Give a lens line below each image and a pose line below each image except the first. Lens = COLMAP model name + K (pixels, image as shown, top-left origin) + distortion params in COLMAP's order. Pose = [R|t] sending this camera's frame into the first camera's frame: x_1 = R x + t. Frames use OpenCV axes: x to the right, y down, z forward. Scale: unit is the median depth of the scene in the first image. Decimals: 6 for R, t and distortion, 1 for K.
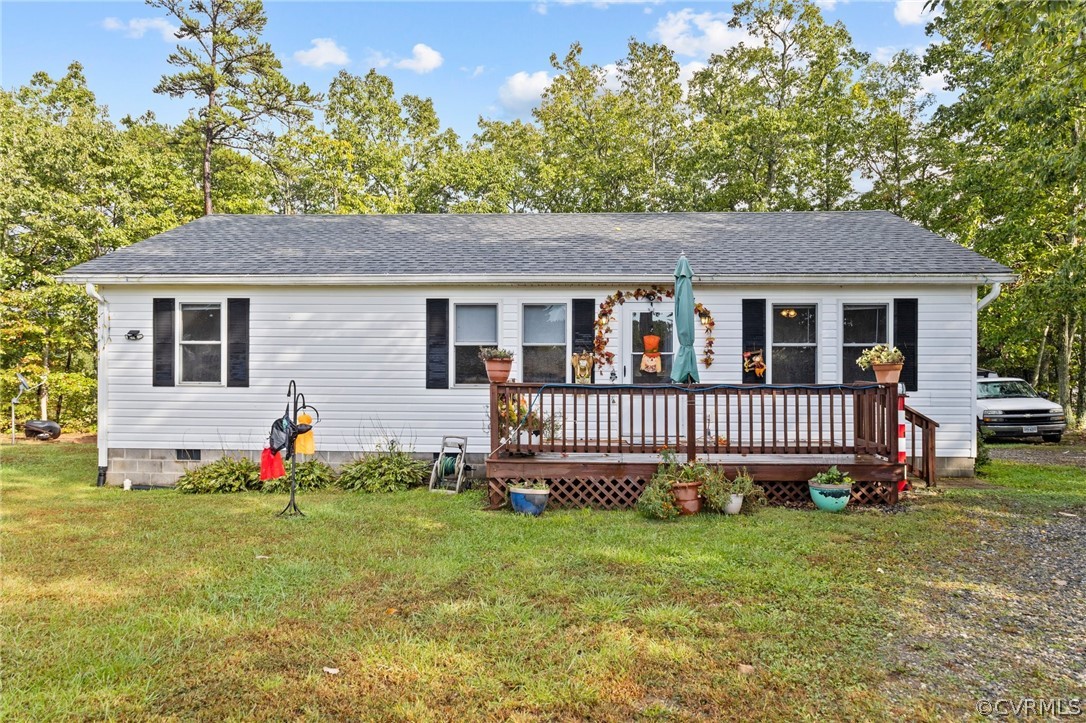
lens RADIAL K [[711.5, 0, 543.0], [0, 711.5, 361.5], [0, 0, 1]] dist [-0.005279, 0.003442]
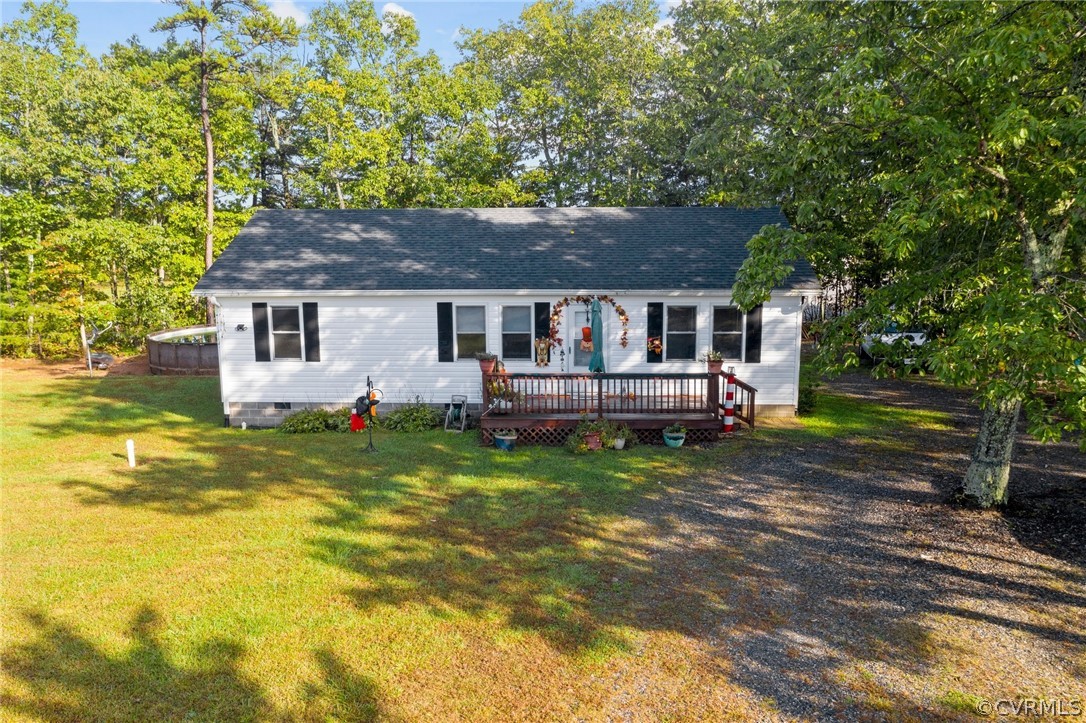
lens RADIAL K [[887.8, 0, 543.0], [0, 887.8, 361.5], [0, 0, 1]] dist [-0.003269, -0.008985]
pose [[0.999942, -0.010636, 0.001879, 0.054307], [0.010128, 0.983785, 0.179063, -0.303405], [-0.003753, -0.179034, 0.983836, -0.869685]]
